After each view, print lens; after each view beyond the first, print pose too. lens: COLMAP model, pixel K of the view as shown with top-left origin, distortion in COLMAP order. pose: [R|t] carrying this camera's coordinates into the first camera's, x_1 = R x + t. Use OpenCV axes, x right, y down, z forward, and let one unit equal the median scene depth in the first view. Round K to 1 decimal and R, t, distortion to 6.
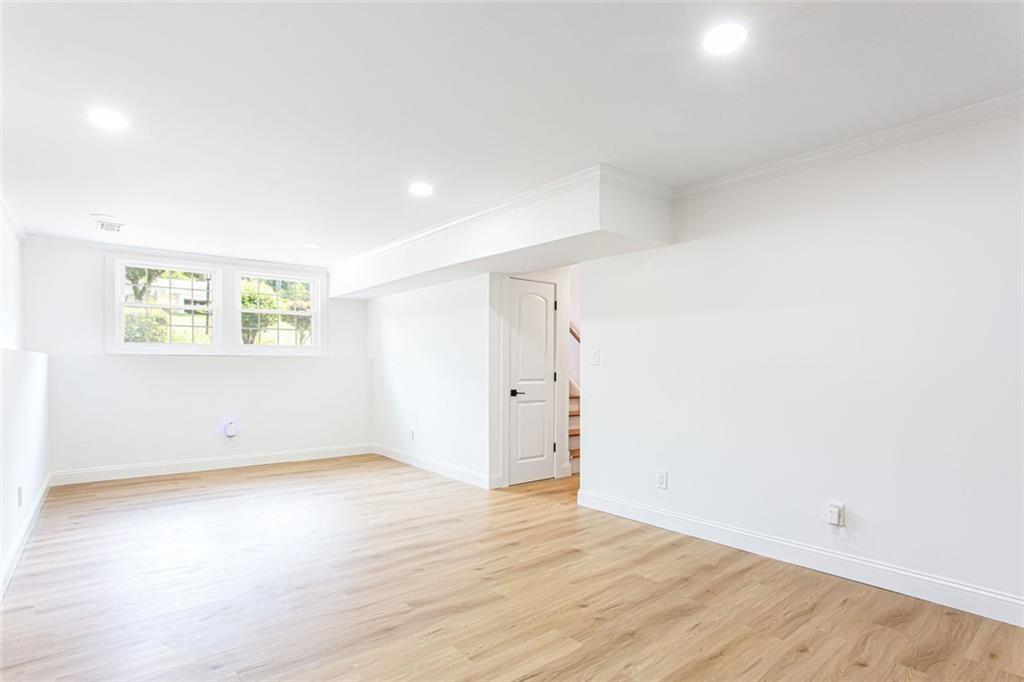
lens RADIAL K [[495.9, 0, 504.5], [0, 495.9, 338.1], [0, 0, 1]] dist [-0.068874, 0.035174]
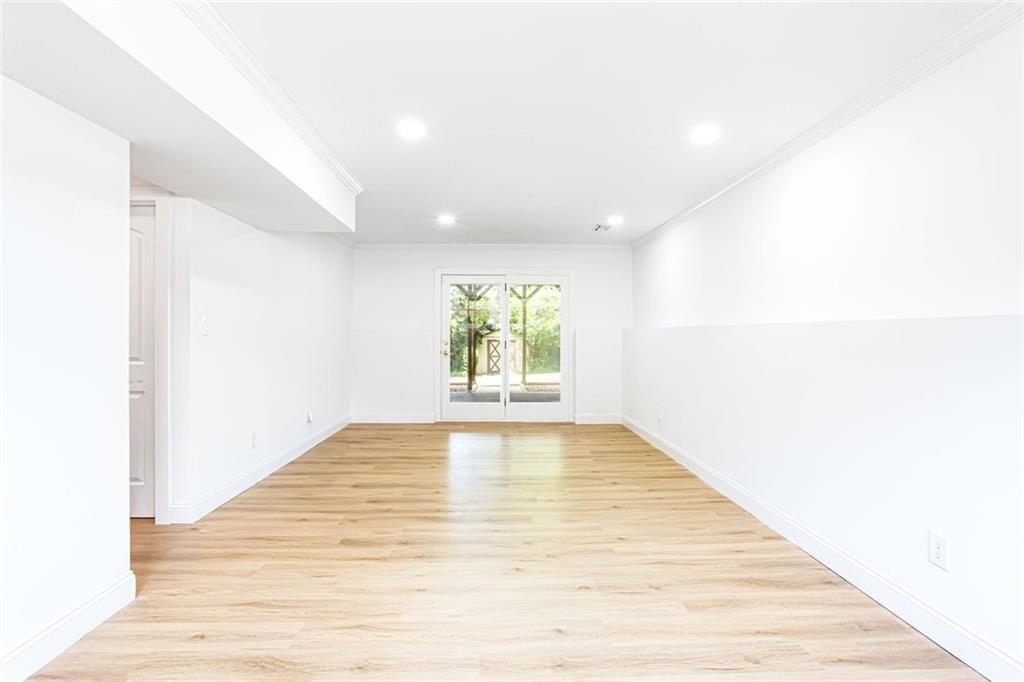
lens RADIAL K [[495.9, 0, 504.5], [0, 495.9, 338.1], [0, 0, 1]] dist [-0.068874, 0.035174]
pose [[-0.778920, -0.008707, 0.627063, -0.786570], [-0.034908, 0.998955, -0.029491, 0.077259], [-0.626151, -0.044860, -0.778410, 1.510216]]
